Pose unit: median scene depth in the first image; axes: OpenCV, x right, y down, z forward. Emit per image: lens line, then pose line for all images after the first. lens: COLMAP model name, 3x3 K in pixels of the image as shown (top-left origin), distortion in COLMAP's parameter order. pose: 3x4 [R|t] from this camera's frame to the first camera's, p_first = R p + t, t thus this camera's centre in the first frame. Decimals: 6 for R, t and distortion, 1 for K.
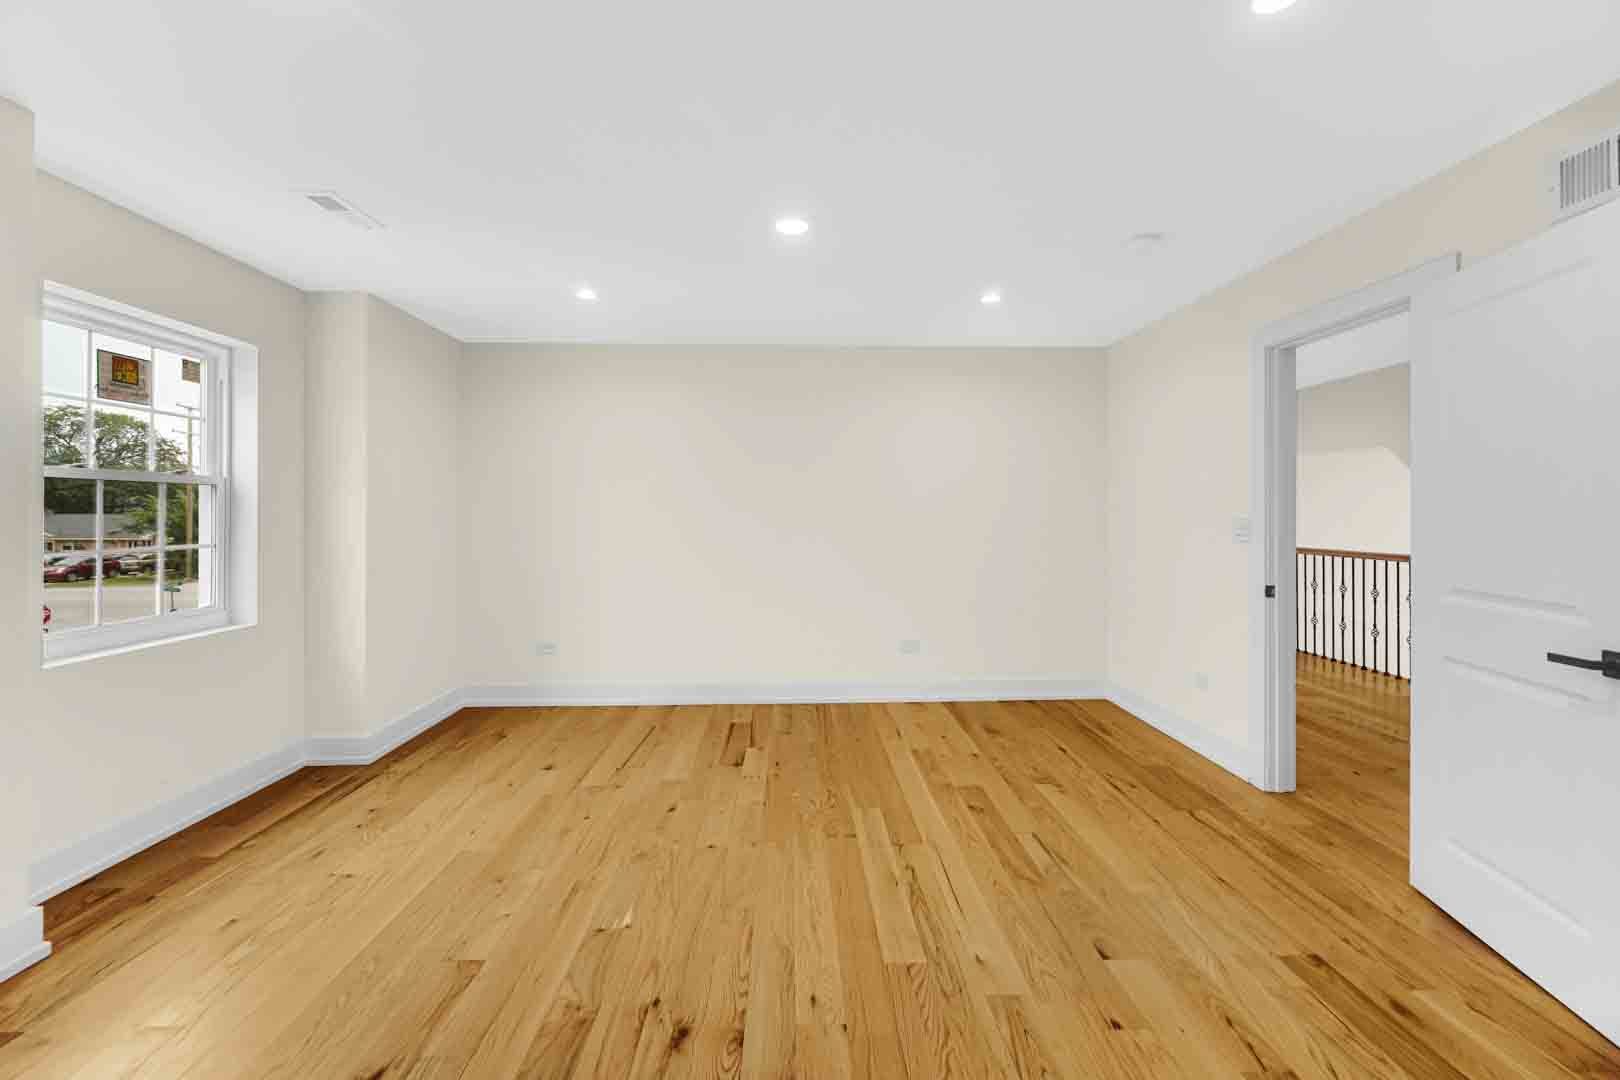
lens RADIAL K [[649.3, 0, 805.7], [0, 649.3, 516.4], [0, 0, 1]] dist [0.000741, 0.000471]
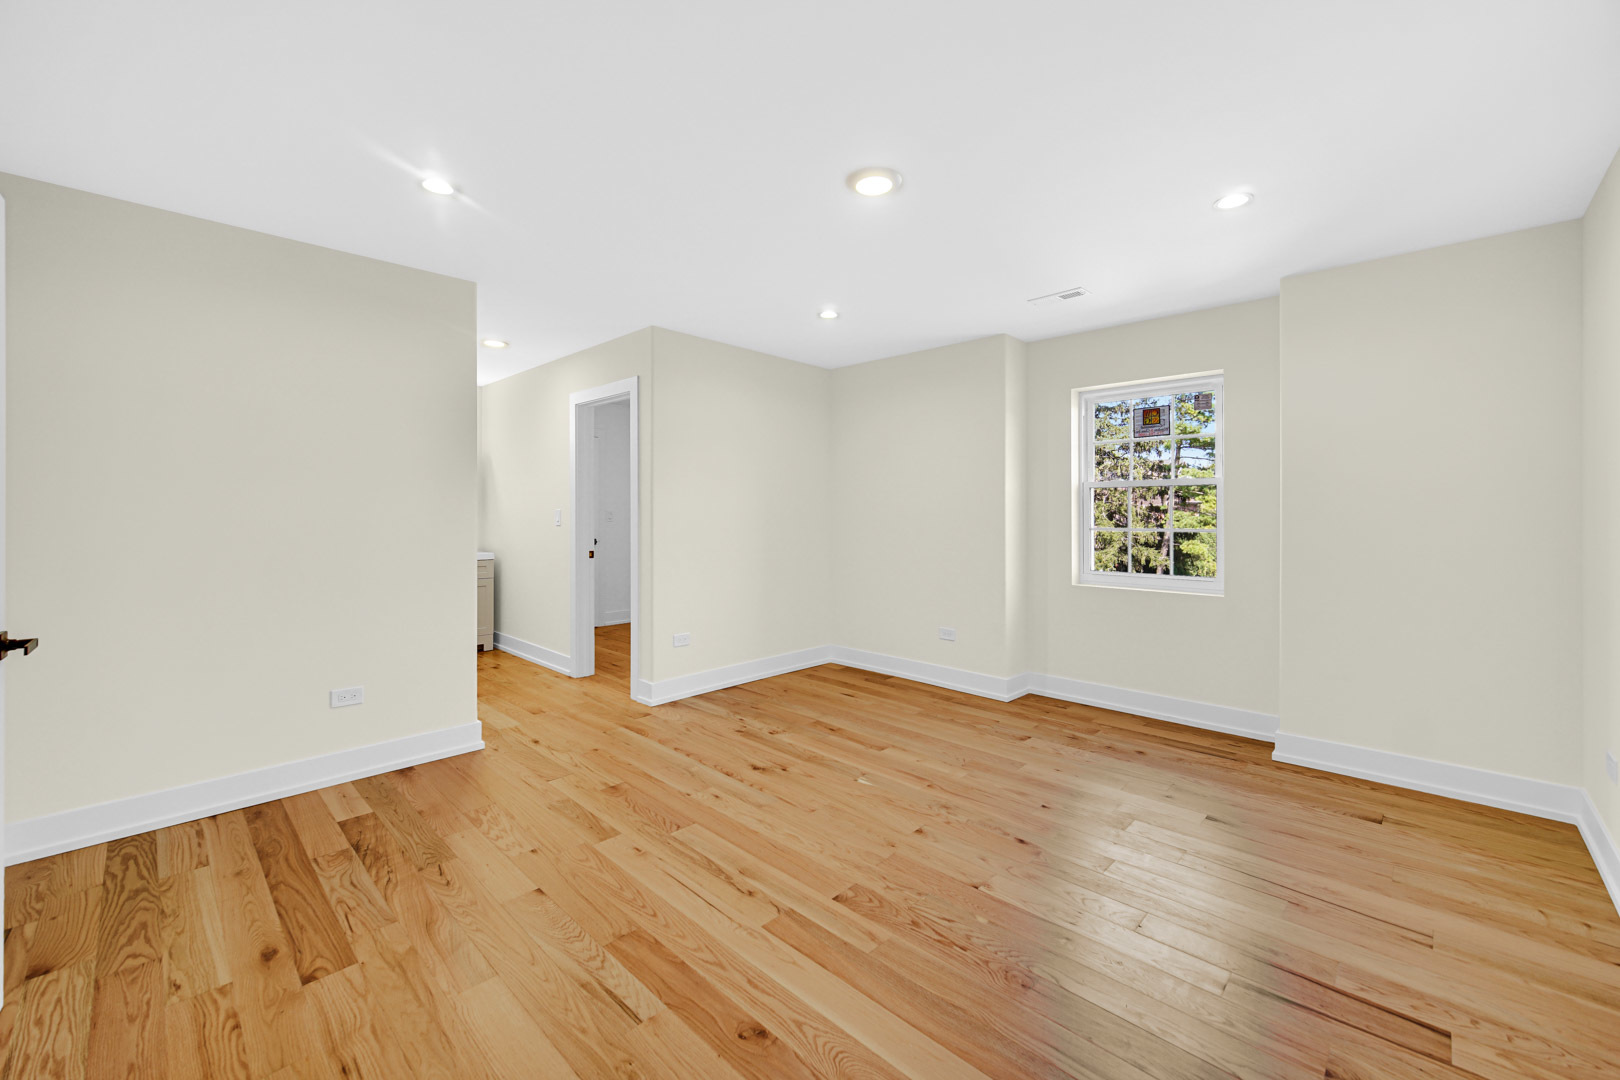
lens RADIAL K [[649.3, 0, 805.7], [0, 649.3, 516.4], [0, 0, 1]] dist [0.000741, 0.000471]
pose [[-0.713193, 0.004090, -0.700956, 0.775092], [-0.003864, 0.999945, 0.009767, 0.008965], [0.700957, 0.009674, -0.713138, 1.795369]]
